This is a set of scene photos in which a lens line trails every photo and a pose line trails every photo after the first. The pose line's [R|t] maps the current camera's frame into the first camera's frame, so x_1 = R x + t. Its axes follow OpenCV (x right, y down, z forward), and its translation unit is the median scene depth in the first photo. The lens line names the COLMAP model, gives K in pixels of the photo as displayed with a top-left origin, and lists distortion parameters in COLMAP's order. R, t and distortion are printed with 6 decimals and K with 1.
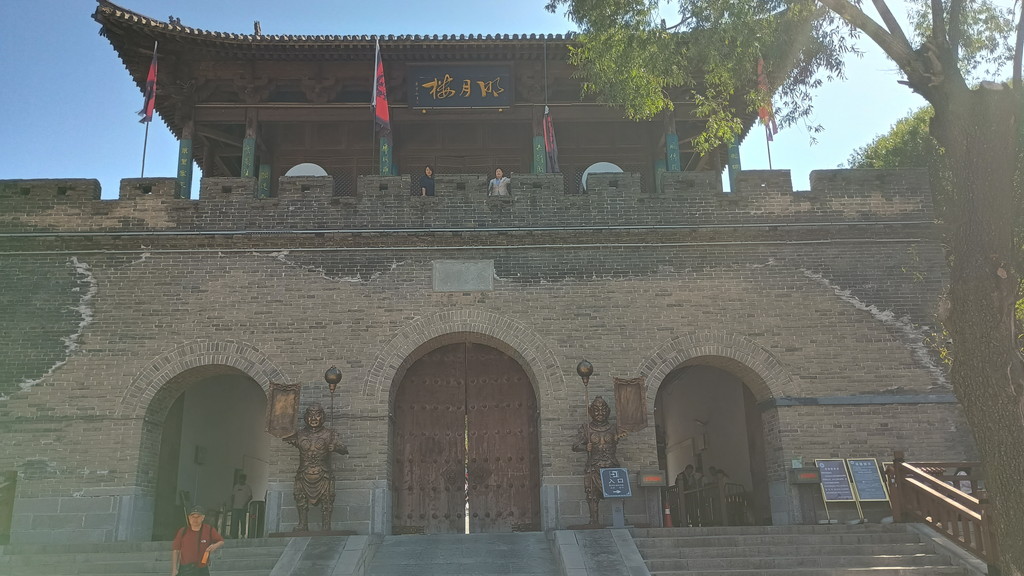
lens RADIAL K [[837.0, 0, 512.0], [0, 837.0, 288.0], [0, 0, 1]] dist [0.033769, -0.012455]
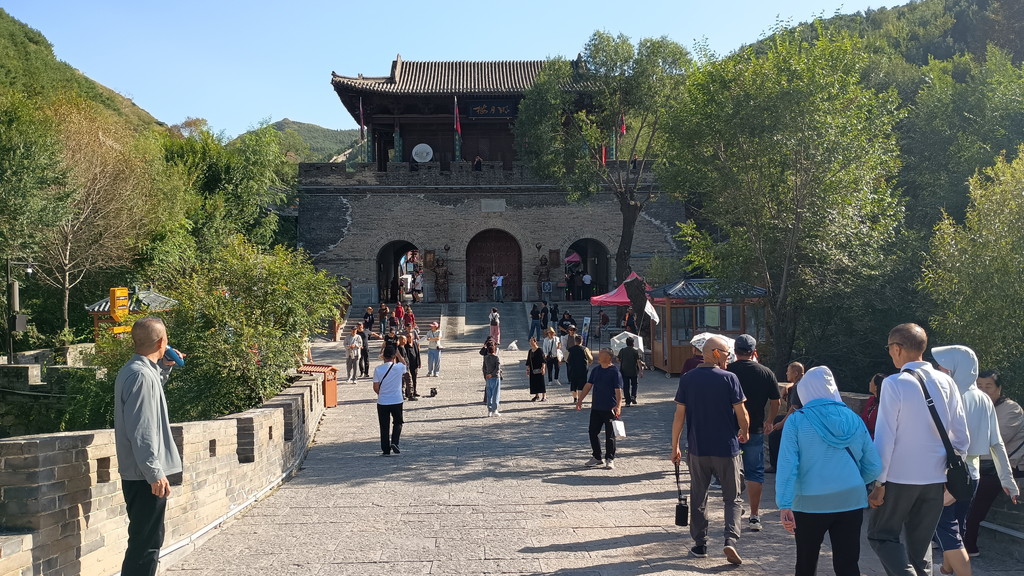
lens RADIAL K [[837.0, 0, 512.0], [0, 837.0, 288.0], [0, 0, 1]] dist [0.033769, -0.012455]
pose [[0.999900, 0.012042, 0.007403, -0.017264], [-0.013662, 0.957710, 0.287409, -0.516199], [-0.003629, -0.287482, 0.957779, -1.540355]]
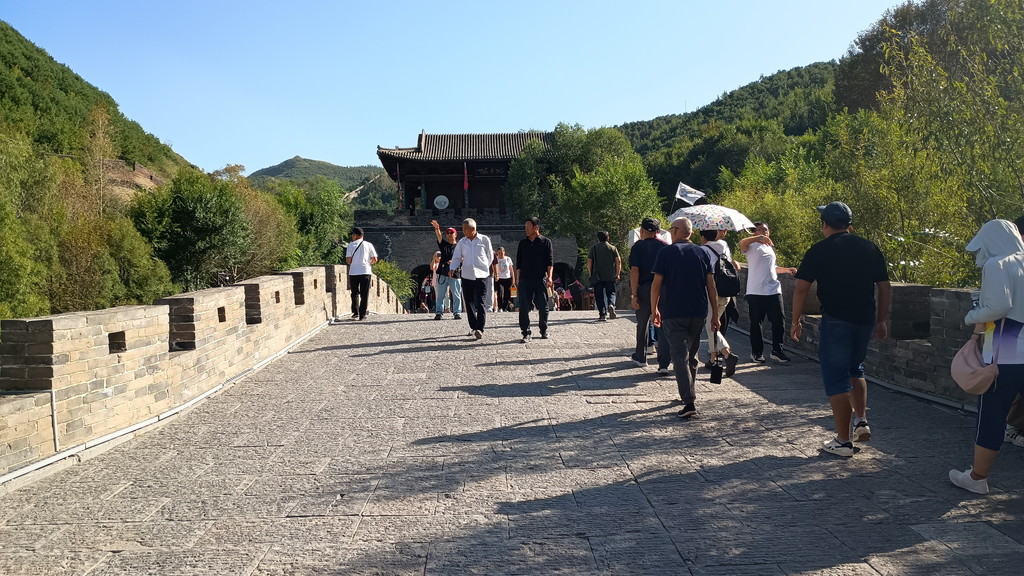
lens RADIAL K [[837.0, 0, 512.0], [0, 837.0, 288.0], [0, 0, 1]] dist [0.033769, -0.012455]
pose [[0.999978, 0.006245, -0.002022, 0.035423], [-0.005544, 0.968445, 0.249166, -0.716602], [0.003515, -0.249149, 0.968459, -2.555350]]
